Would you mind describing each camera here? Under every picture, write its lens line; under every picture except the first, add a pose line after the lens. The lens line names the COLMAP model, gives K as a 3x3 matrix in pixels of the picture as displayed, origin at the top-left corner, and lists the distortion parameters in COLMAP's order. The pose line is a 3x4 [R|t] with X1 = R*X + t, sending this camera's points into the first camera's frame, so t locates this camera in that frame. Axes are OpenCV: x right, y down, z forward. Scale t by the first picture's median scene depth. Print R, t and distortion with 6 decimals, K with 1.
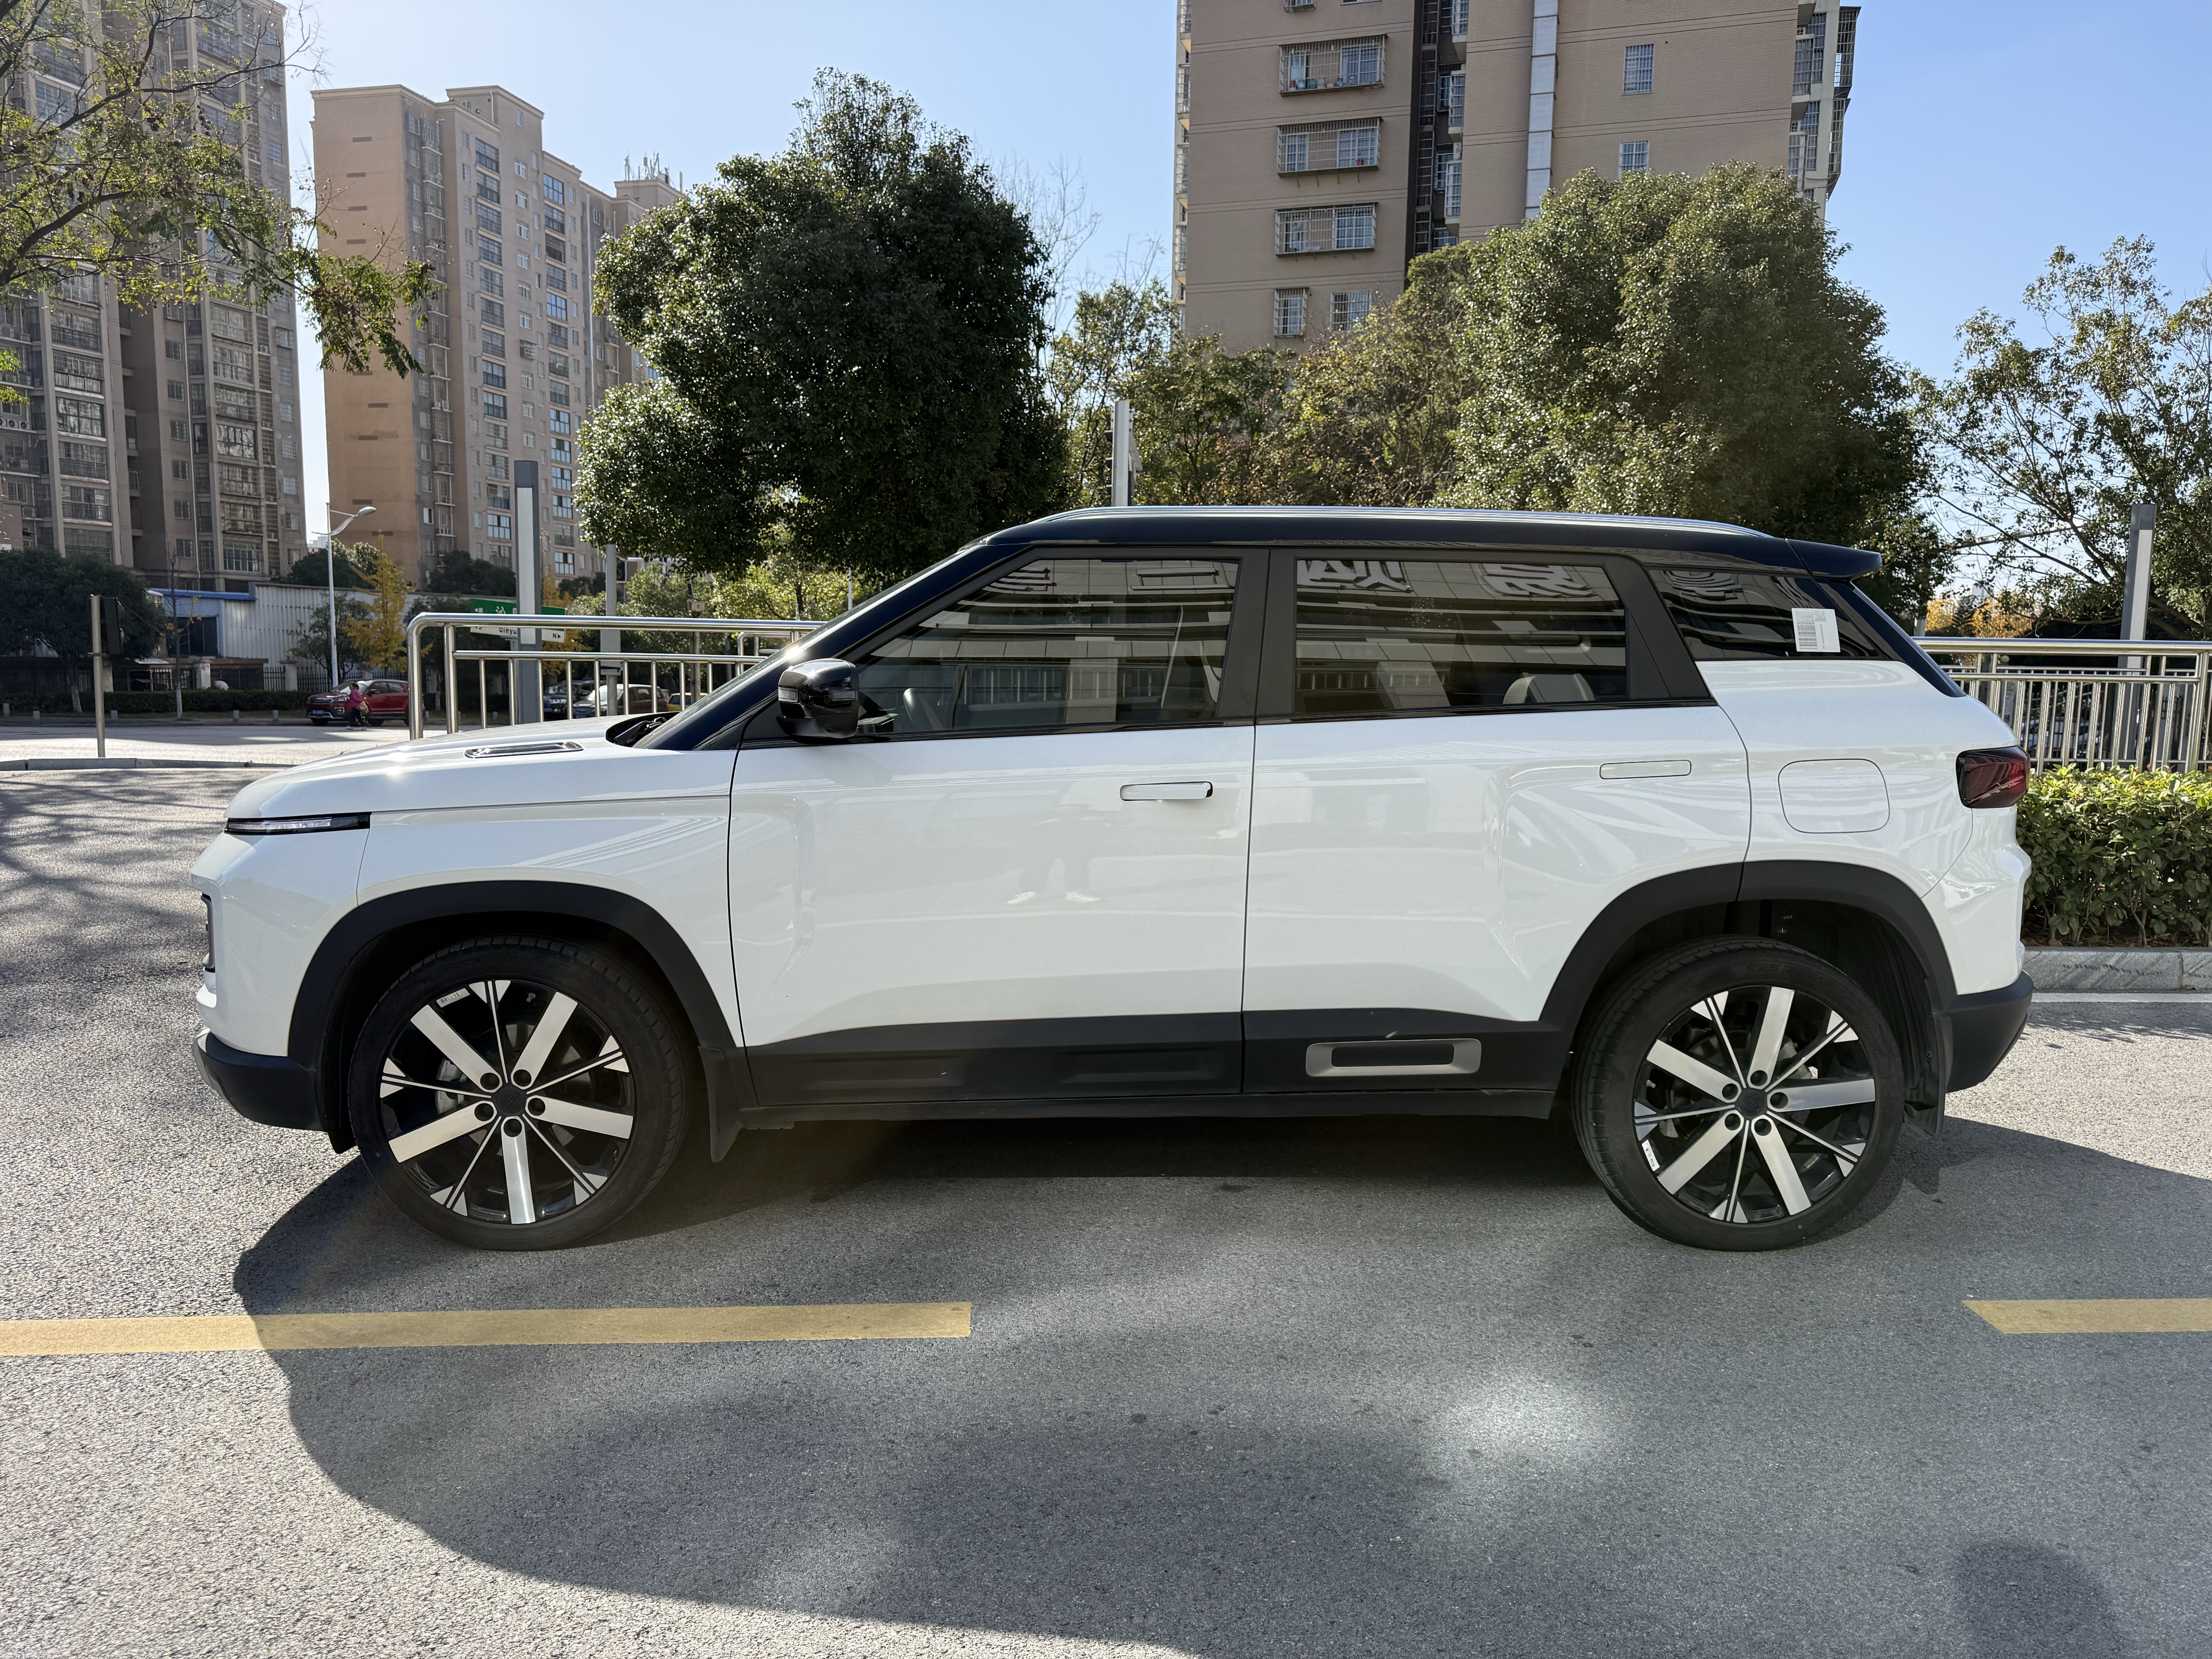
lens RADIAL K [[1555.5, 0, 1114.2], [0, 1555.5, 836.3], [0, 0, 1]] dist [0.098819, -0.149633]
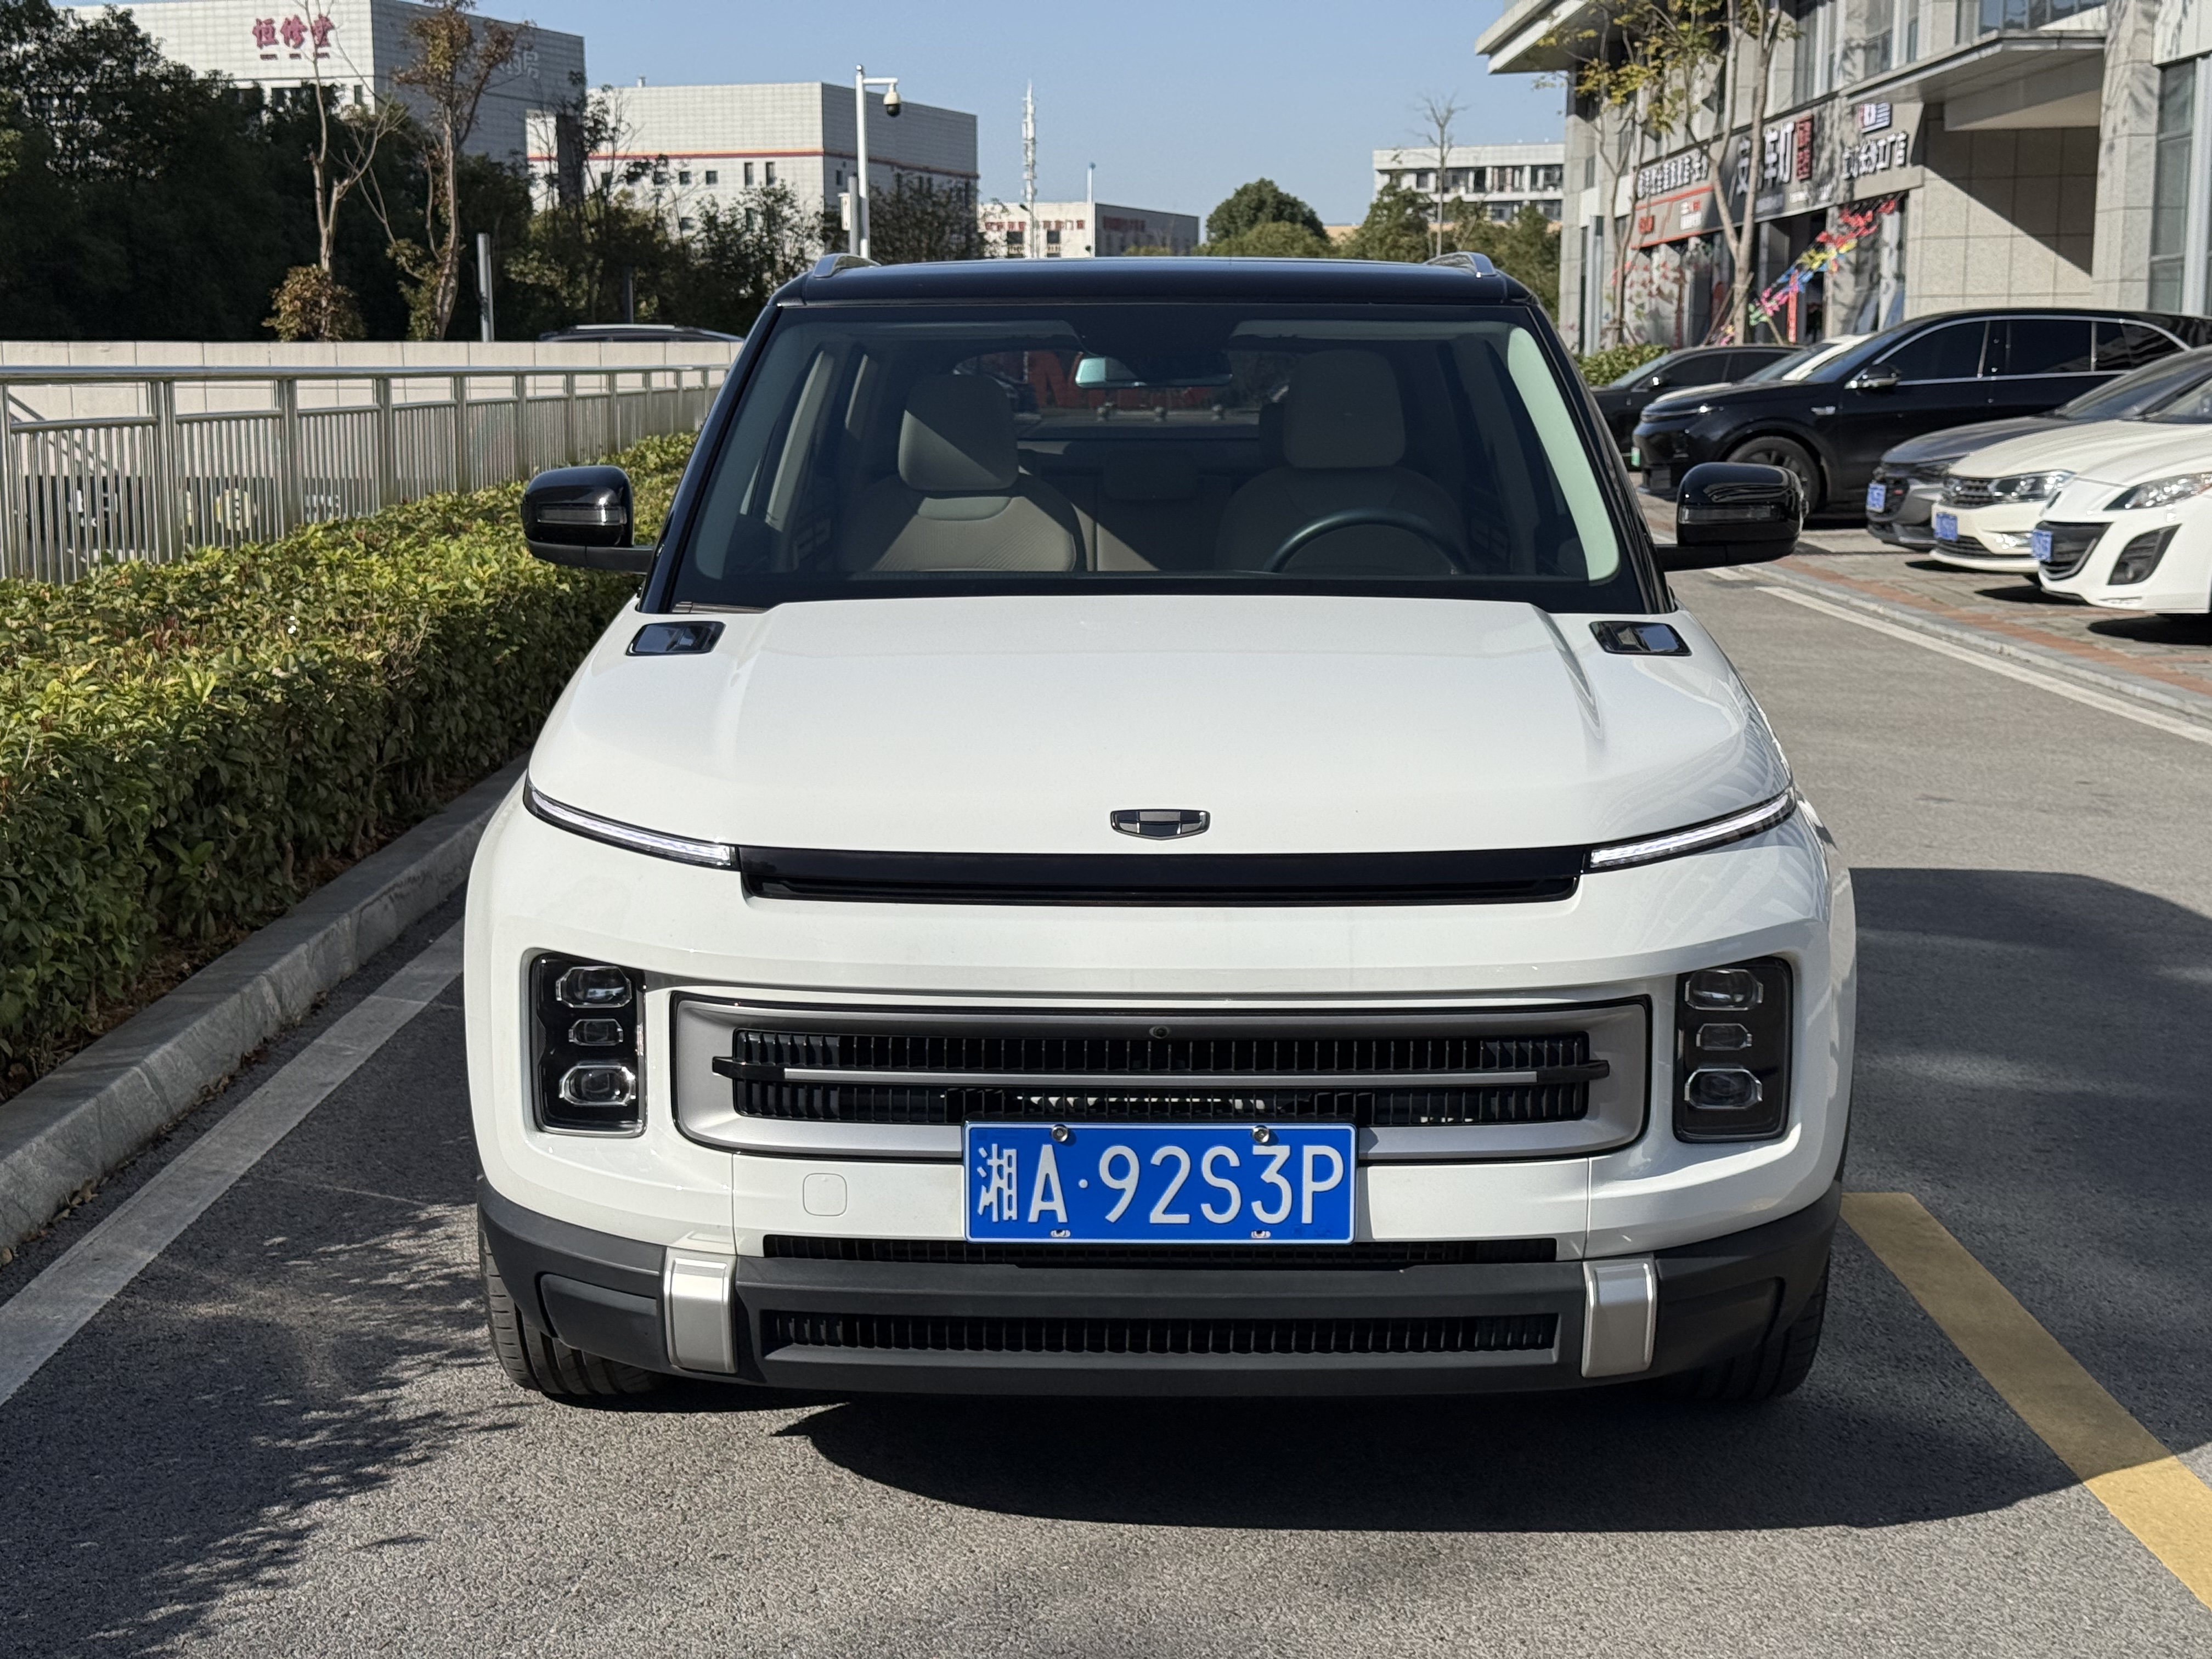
lens RADIAL K [[3107.3, 0, 1115.9], [0, 3107.3, 829.9], [0, 0, 1]] dist [0.204865, -0.480914]
pose [[0.056857, -0.167698, 0.984197, -1.684209], [0.127757, 0.978910, 0.159417, -0.212879], [-0.990174, 0.116674, 0.077082, 1.162329]]
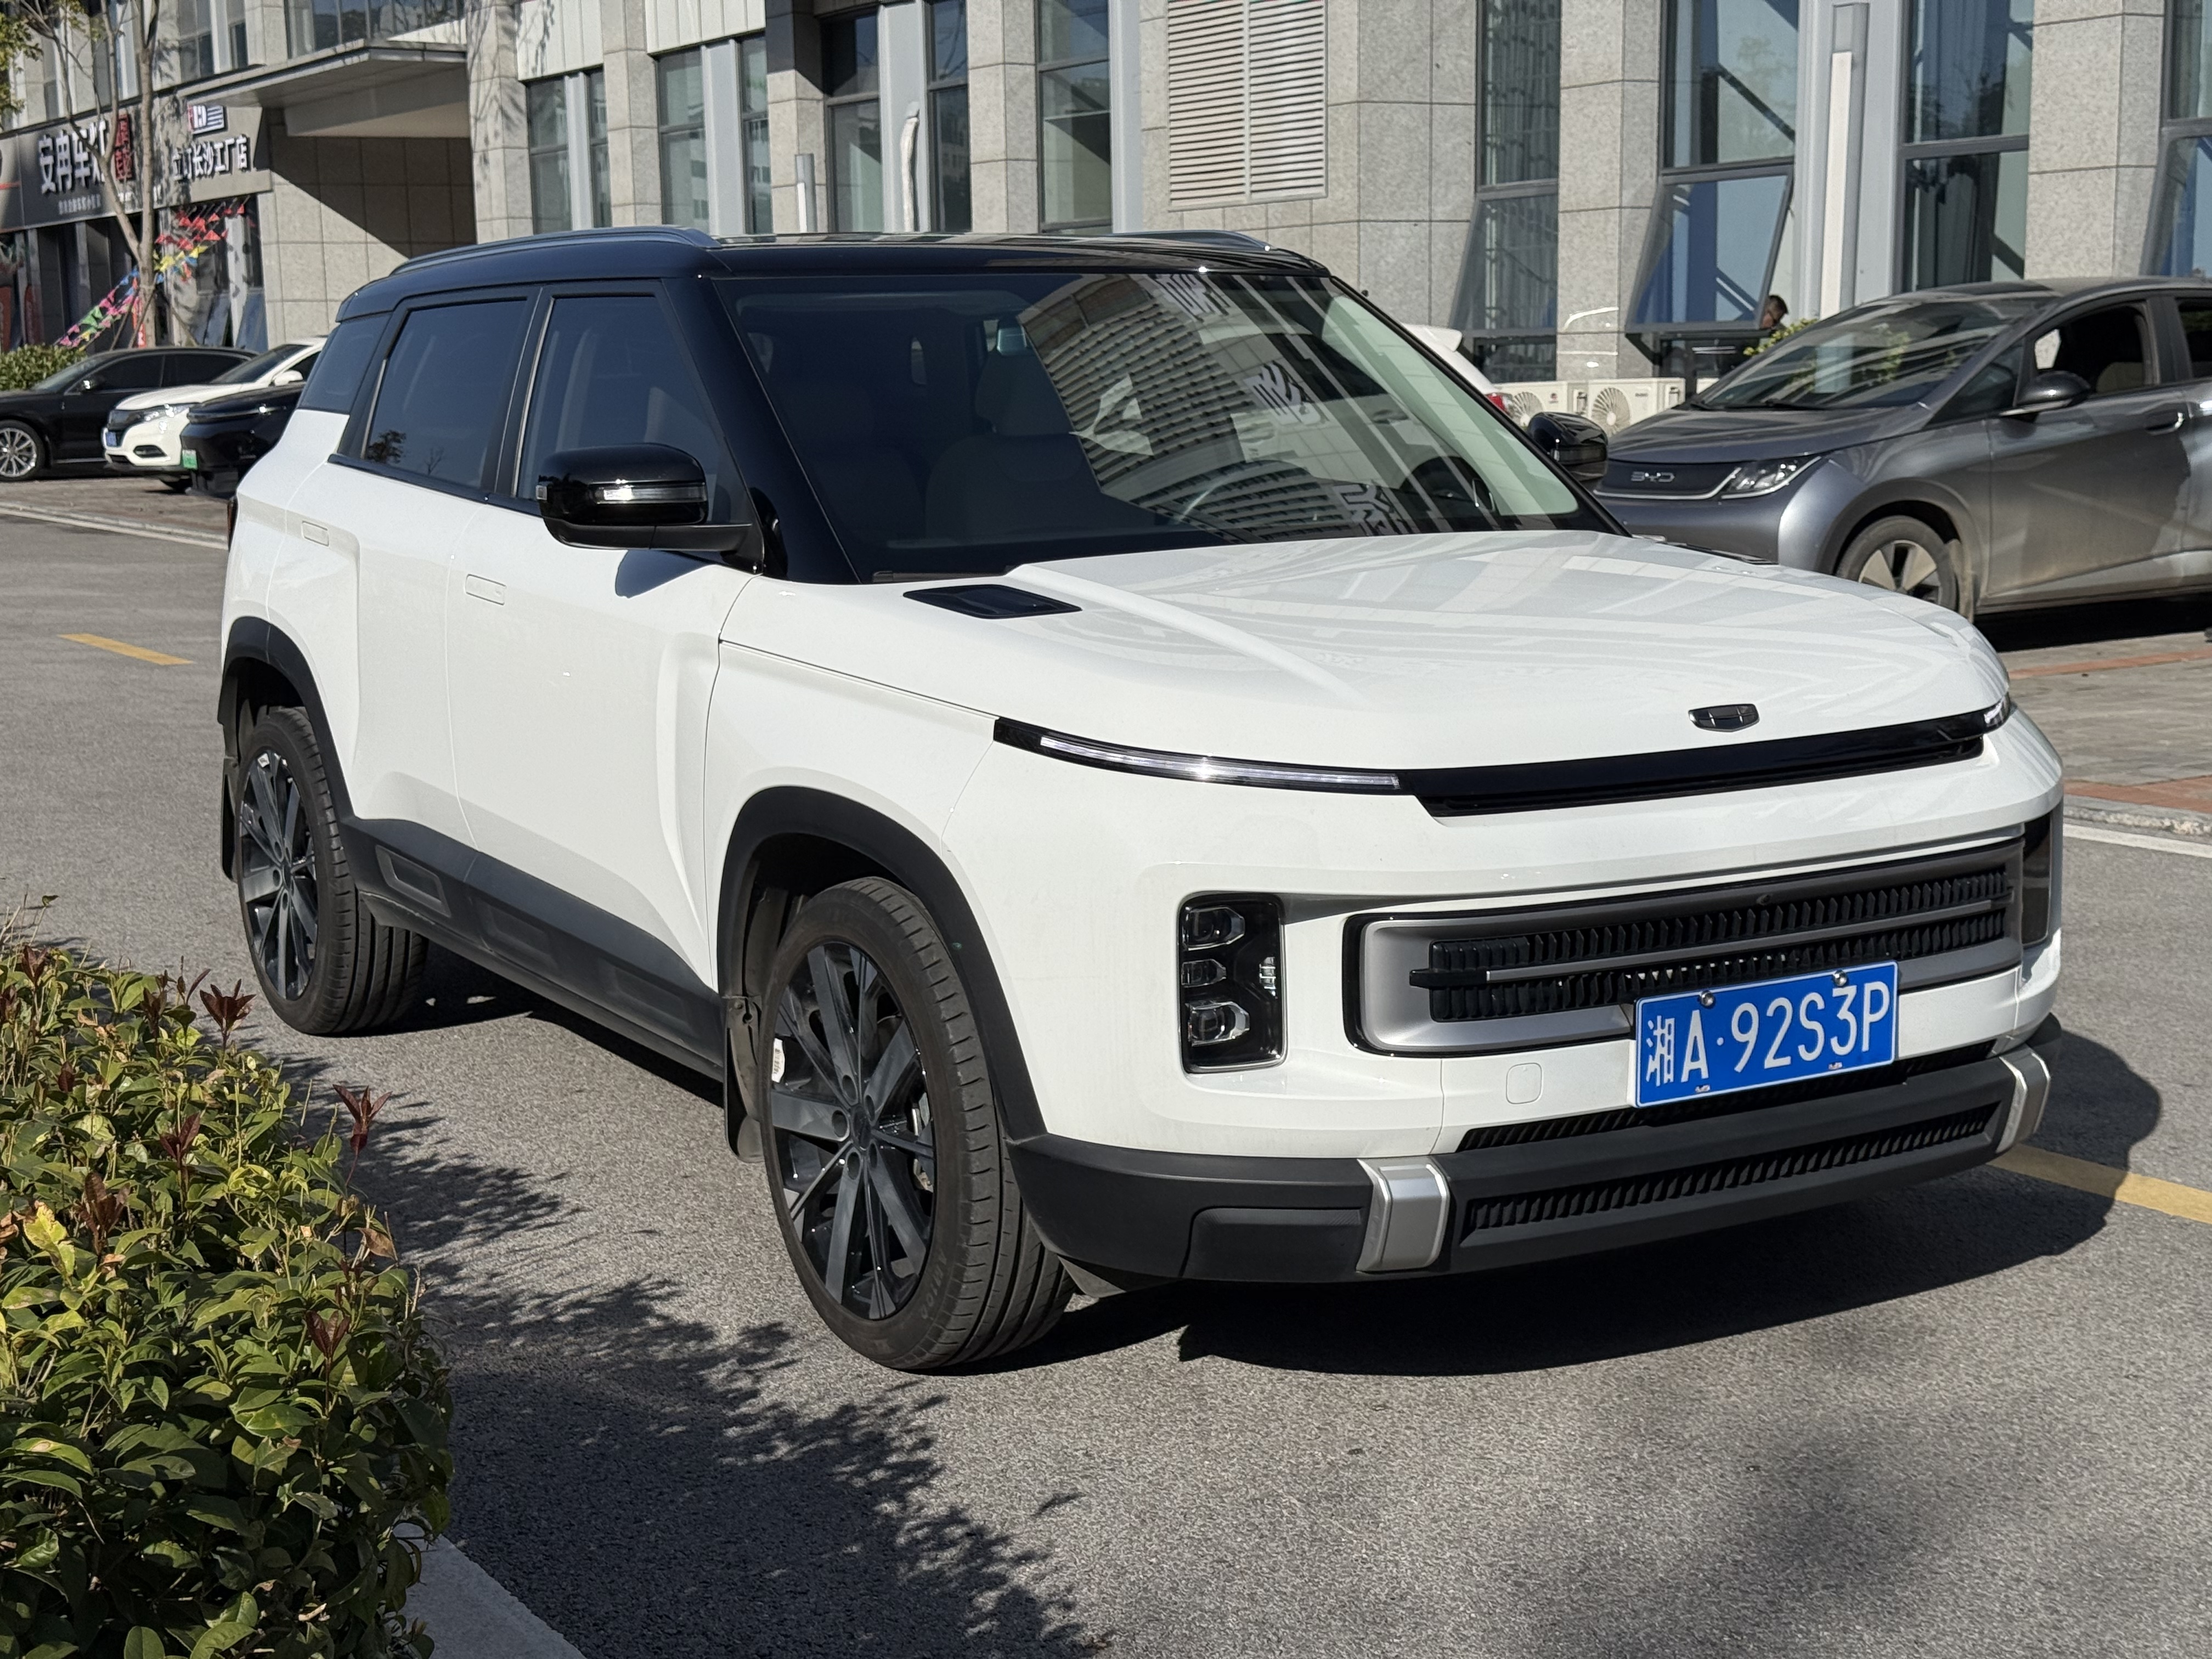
lens RADIAL K [[3107.3, 0, 1115.9], [0, 3107.3, 829.9], [0, 0, 1]] dist [0.204865, -0.480914]
pose [[-0.480675, -0.143469, 0.865083, -1.573809], [0.119314, 0.966650, 0.226609, -0.304702], [-0.868744, 0.212141, -0.447527, 1.991887]]
